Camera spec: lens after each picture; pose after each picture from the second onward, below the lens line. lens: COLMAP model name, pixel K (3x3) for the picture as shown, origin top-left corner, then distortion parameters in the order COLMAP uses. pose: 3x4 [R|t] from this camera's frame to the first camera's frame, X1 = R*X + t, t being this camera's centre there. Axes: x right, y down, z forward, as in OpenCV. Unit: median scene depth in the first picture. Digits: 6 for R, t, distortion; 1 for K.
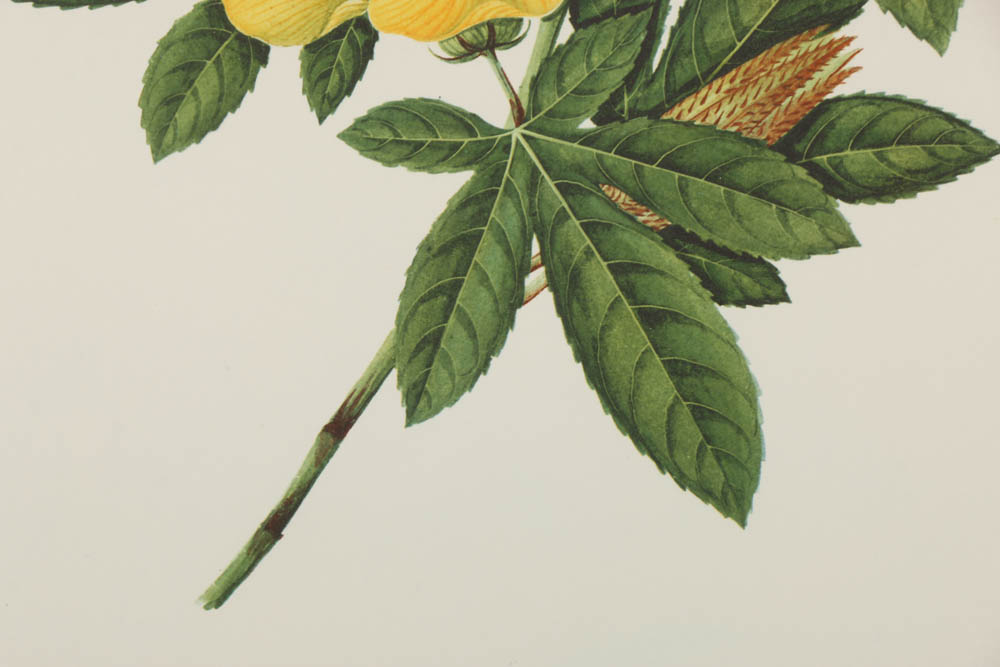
lens RADIAL K [[6232.7, 0, 500.5], [0, 6232.7, 332.5], [0, 0, 1]] dist [1.988862, 0.000000]
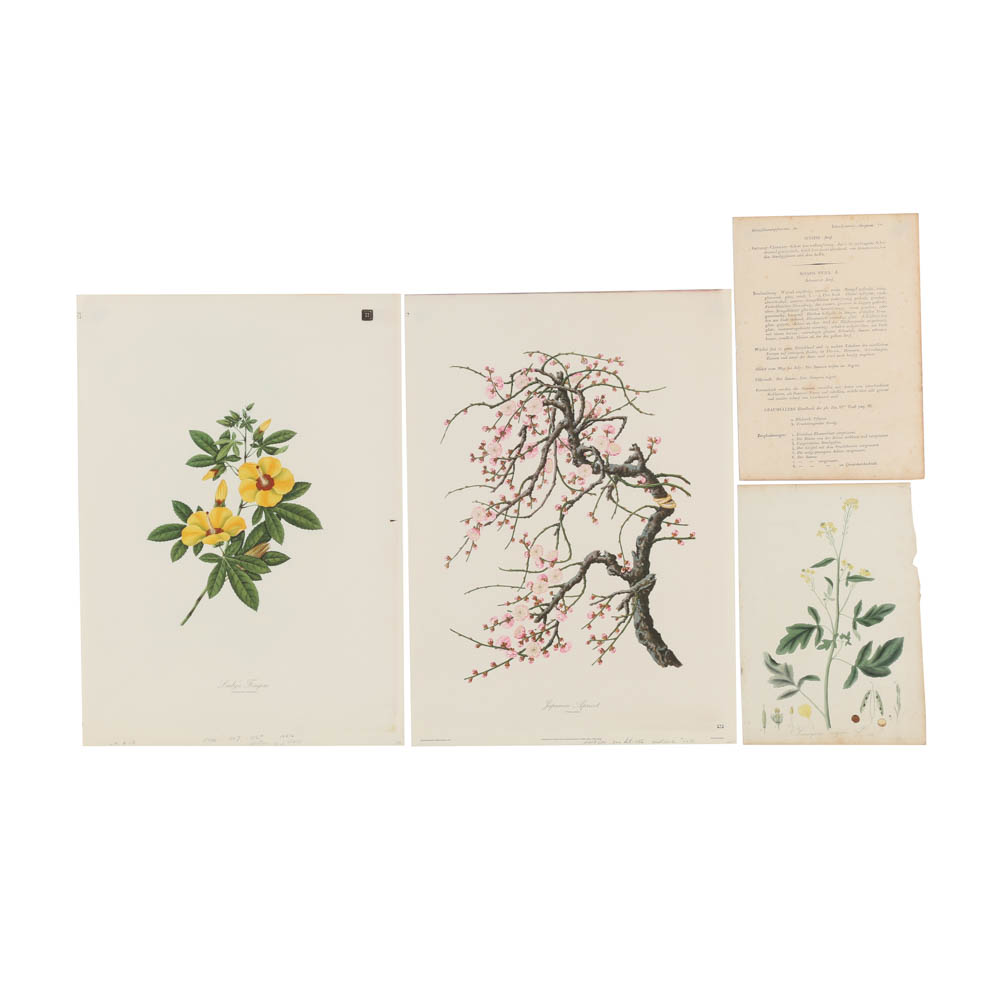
lens RADIAL K [[2850.7, 0, 504.4], [0, 2850.7, 577.7], [0, 0, 1]] dist [0.187647, 0.000000]
pose [[0.994536, -0.023902, 0.101623, -0.010479], [0.026384, 0.999384, -0.023146, 0.075621], [-0.101007, 0.025701, 0.994554, -2.287742]]
